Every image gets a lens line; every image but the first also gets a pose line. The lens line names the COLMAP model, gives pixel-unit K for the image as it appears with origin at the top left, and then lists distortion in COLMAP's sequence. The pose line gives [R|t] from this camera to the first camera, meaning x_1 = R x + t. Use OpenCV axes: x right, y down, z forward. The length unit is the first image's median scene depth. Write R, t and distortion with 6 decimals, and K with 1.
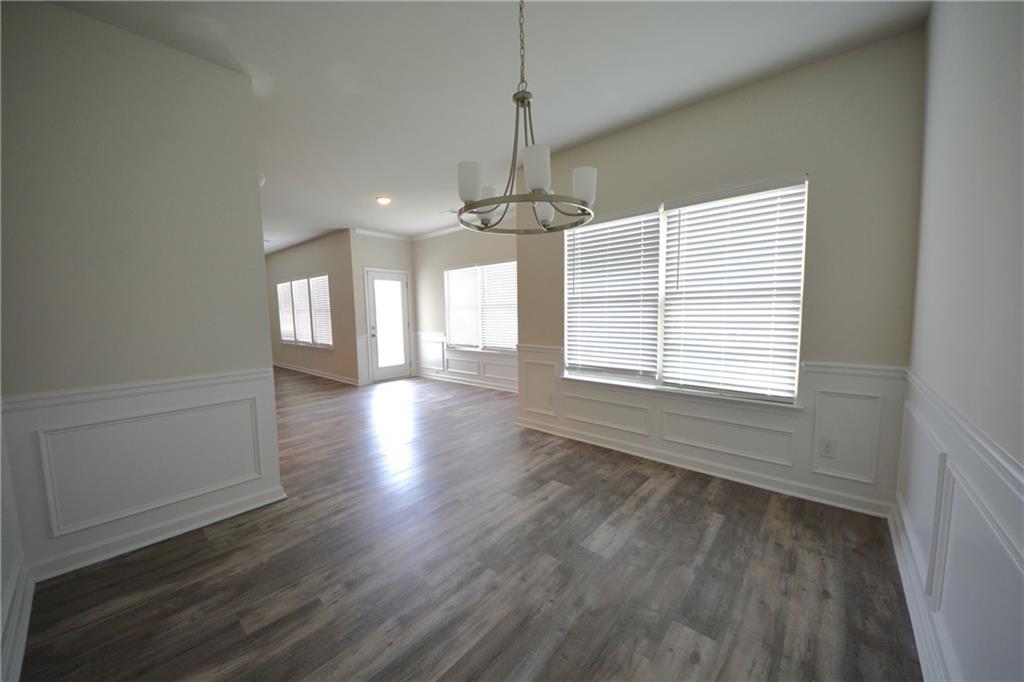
lens RADIAL K [[364.2, 0, 511.9], [0, 364.2, 349.2], [0, 0, 1]] dist [-0.012637, -0.000950]
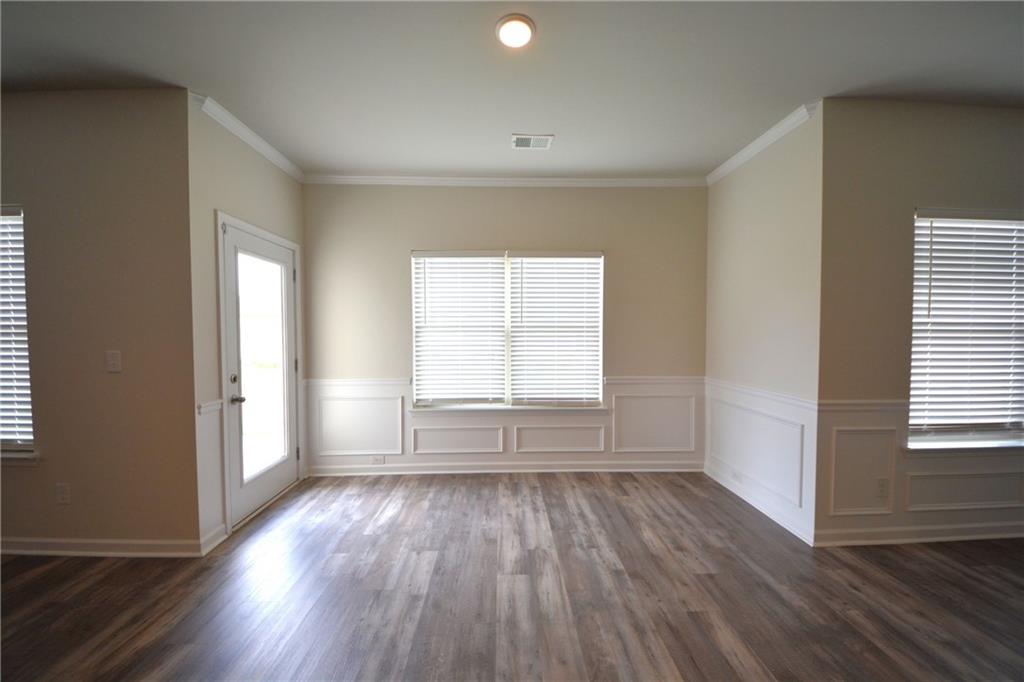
lens RADIAL K [[364.2, 0, 509.0], [0, 364.2, 341.2], [0, 0, 1]] dist [-0.012637, -0.000950]
pose [[0.741184, -0.006262, 0.671273, -0.421204], [0.058677, 0.996734, -0.055490, -0.060460], [-0.668733, 0.080517, 0.739130, 0.540033]]
